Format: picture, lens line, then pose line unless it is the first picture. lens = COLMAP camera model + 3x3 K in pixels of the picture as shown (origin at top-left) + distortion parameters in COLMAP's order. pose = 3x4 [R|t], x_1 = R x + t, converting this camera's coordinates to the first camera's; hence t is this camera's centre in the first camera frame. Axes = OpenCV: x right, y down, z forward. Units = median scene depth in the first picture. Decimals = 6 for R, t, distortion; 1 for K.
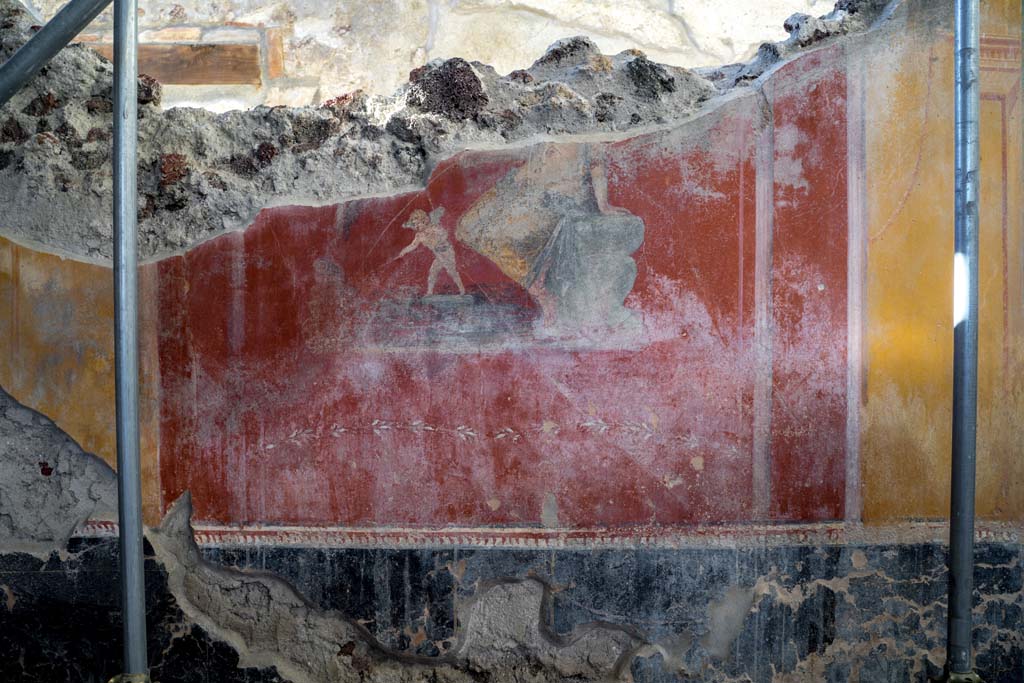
lens RADIAL K [[844.8, 0, 512.0], [0, 844.8, 341.5], [0, 0, 1]] dist [-0.123996, 0.107288]
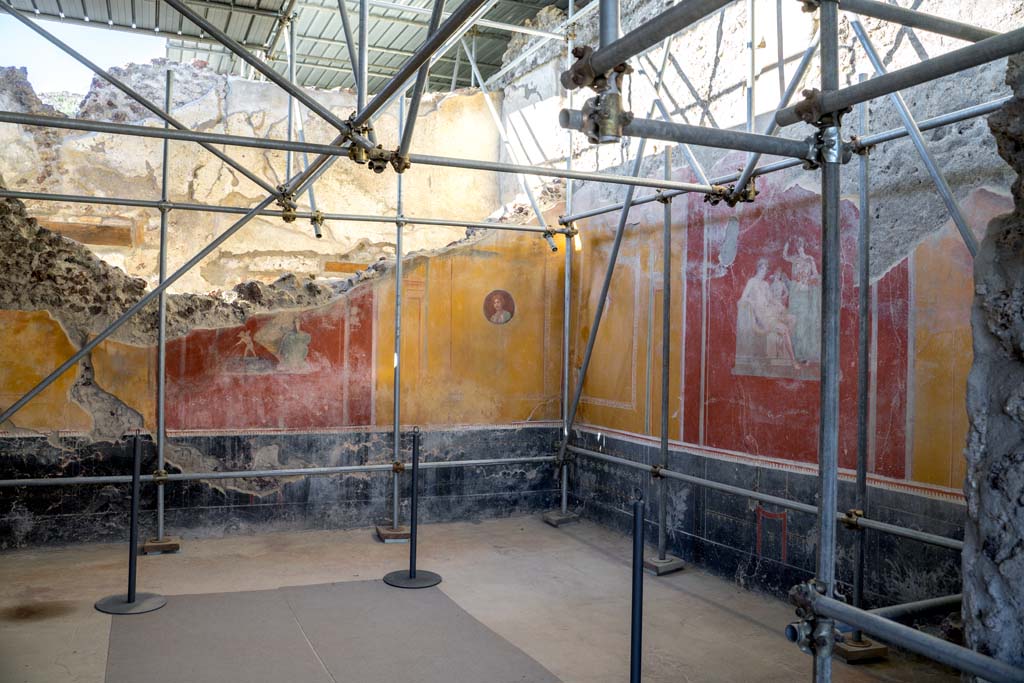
lens RADIAL K [[844.8, 0, 512.0], [0, 844.8, 341.5], [0, 0, 1]] dist [-0.123996, 0.107288]
pose [[0.920152, 0.013155, 0.391340, -0.410775], [-0.008618, 0.999874, -0.013348, -0.080800], [-0.391466, 0.008909, 0.920149, -2.375628]]
